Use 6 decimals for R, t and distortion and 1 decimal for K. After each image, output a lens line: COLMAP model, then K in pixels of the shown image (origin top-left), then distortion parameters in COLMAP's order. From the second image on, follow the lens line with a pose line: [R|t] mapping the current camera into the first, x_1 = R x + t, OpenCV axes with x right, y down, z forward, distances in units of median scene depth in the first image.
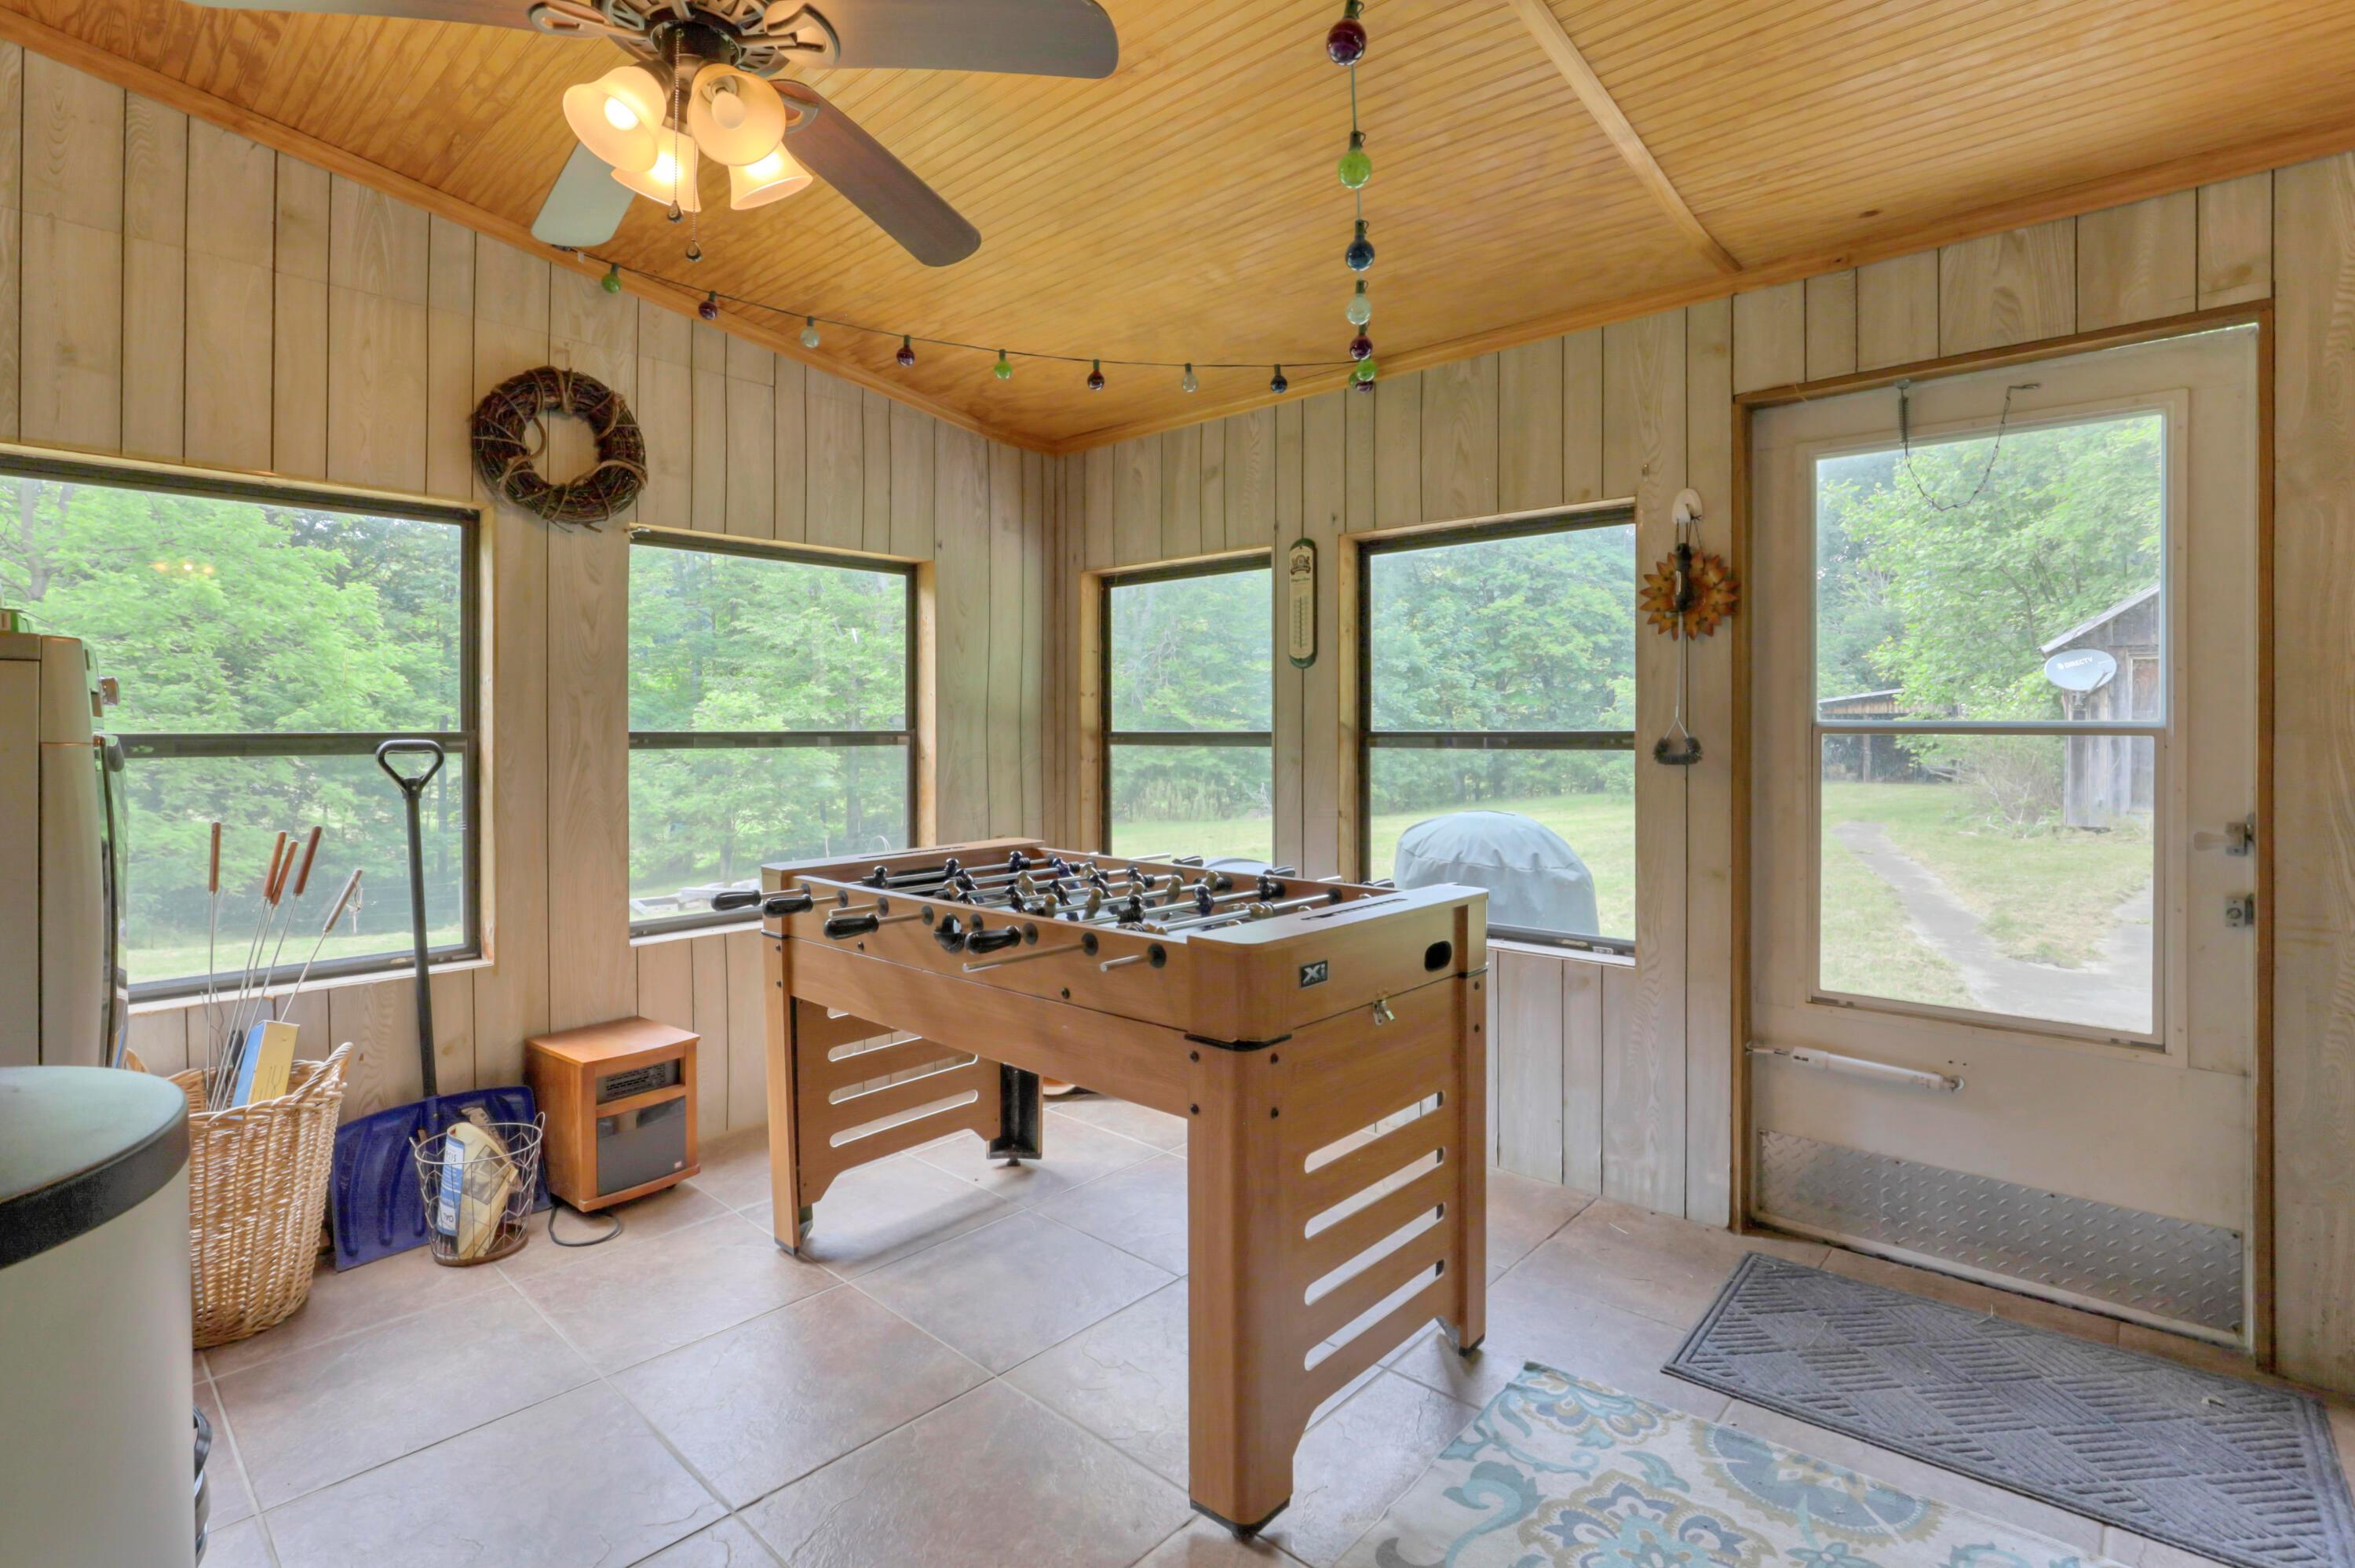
lens RADIAL K [[1105.5, 0, 1153.4], [0, 1105.5, 729.4], [0, 0, 1]] dist [-0.035586, 0.008059]
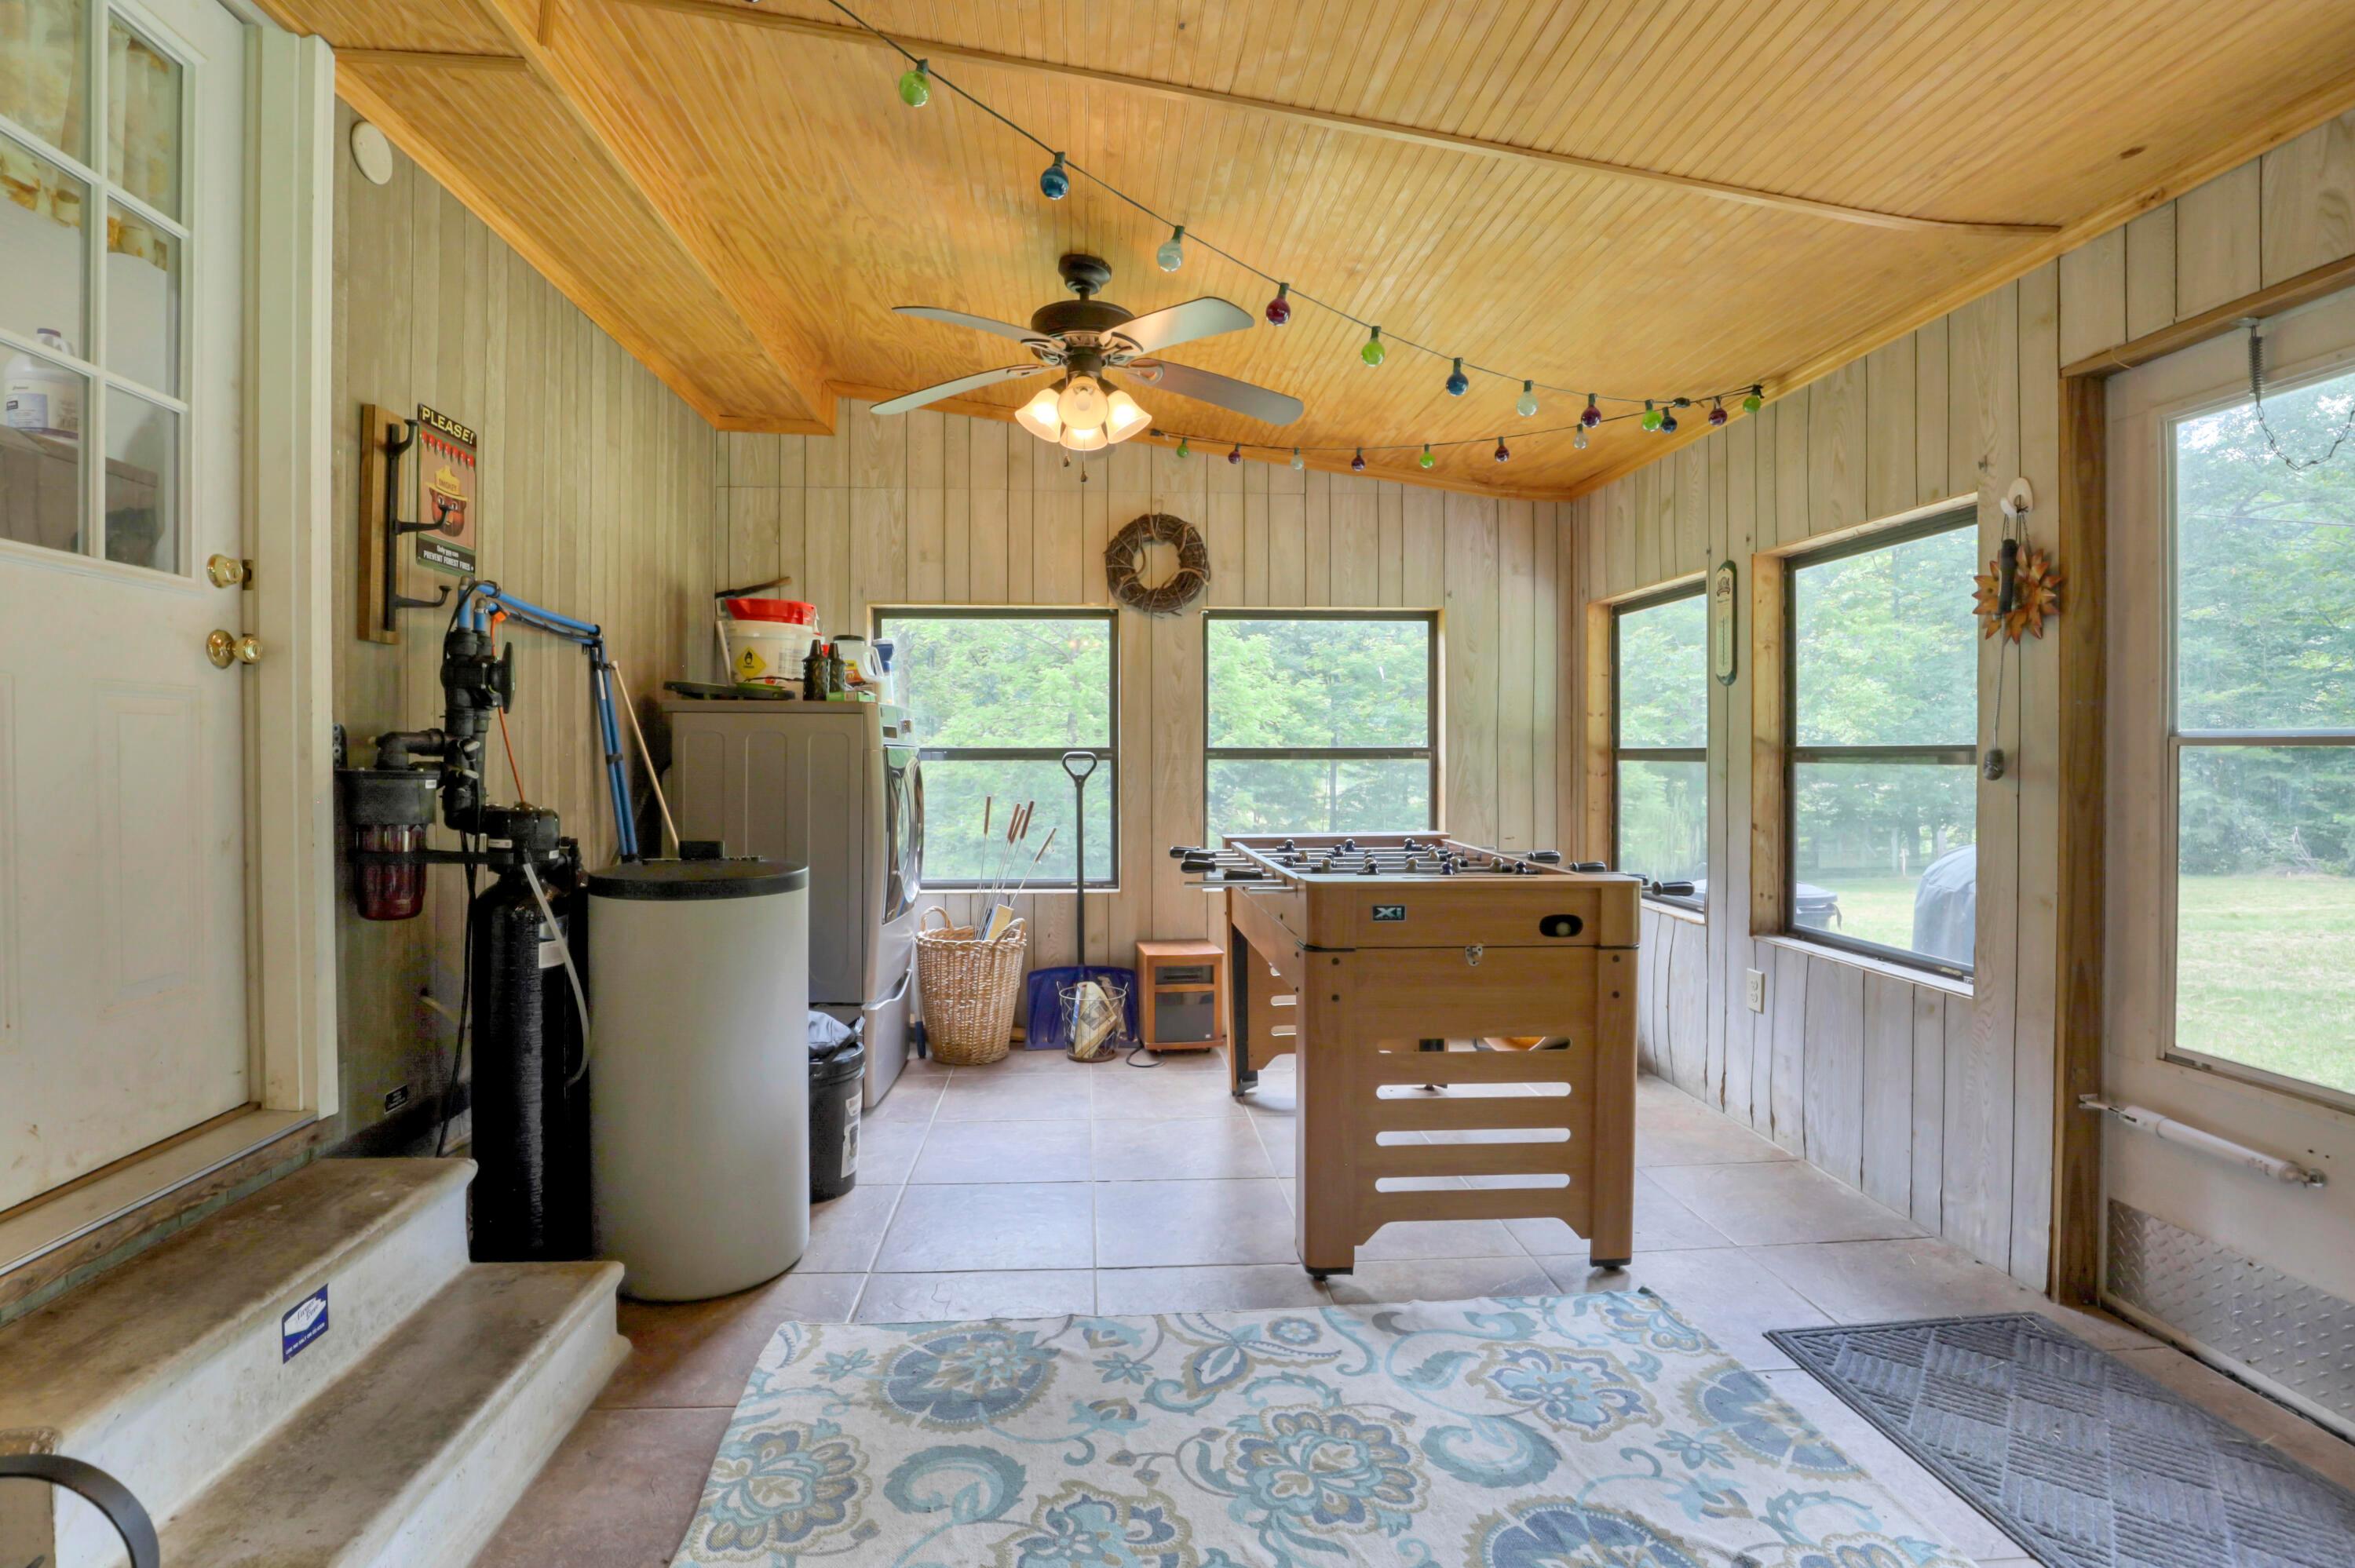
lens RADIAL K [[1088.7, 0, 1148.3], [0, 1088.7, 759.4], [0, 0, 1]] dist [-0.024769, -0.000377]
pose [[0.725724, 0.006008, -0.687960, 0.546350], [-0.000963, 0.999970, 0.007717, 0.008110], [0.687985, -0.004938, 0.725708, -0.139359]]
